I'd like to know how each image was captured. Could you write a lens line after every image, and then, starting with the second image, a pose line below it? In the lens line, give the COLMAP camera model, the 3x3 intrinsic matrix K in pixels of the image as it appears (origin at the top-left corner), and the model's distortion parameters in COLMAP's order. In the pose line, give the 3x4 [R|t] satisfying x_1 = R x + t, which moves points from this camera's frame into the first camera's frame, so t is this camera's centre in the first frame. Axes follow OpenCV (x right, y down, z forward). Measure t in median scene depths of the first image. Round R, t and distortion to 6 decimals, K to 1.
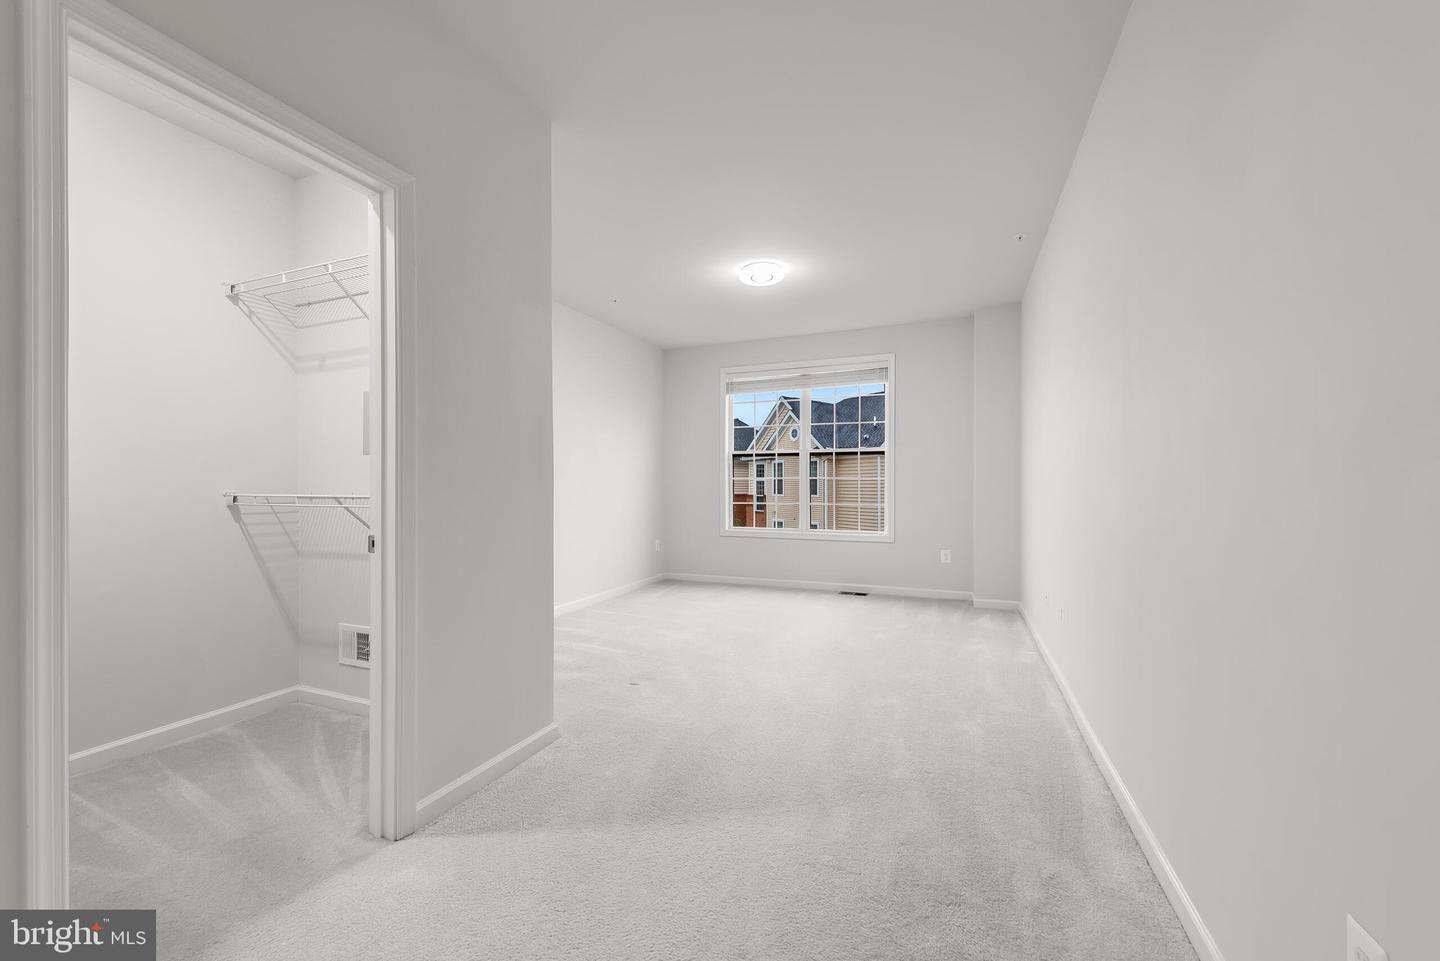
lens RADIAL K [[578.2, 0, 716.3], [0, 578.2, 488.6], [0, 0, 1]] dist [0.006324, -0.000191]
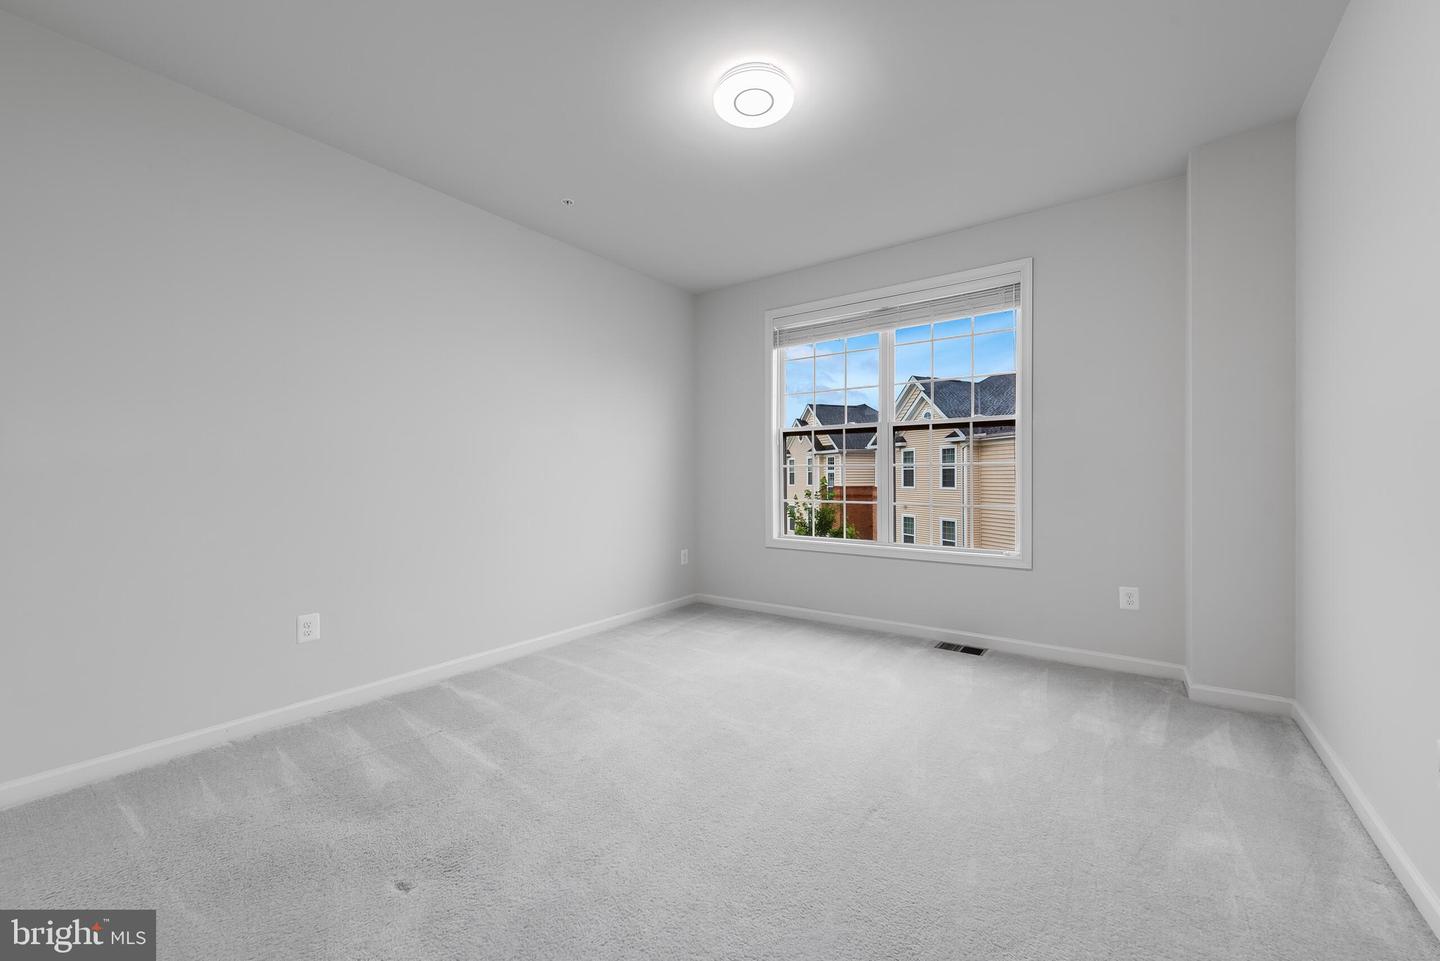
lens RADIAL K [[584.1, 0, 712.0], [0, 584.1, 477.3], [0, 0, 1]] dist [0.014720, -0.000907]
pose [[0.972042, -0.000544, -0.234808, 0.147031], [0.000028, 0.999998, -0.002202, -0.003271], [0.234808, 0.002134, 0.972039, 0.374949]]
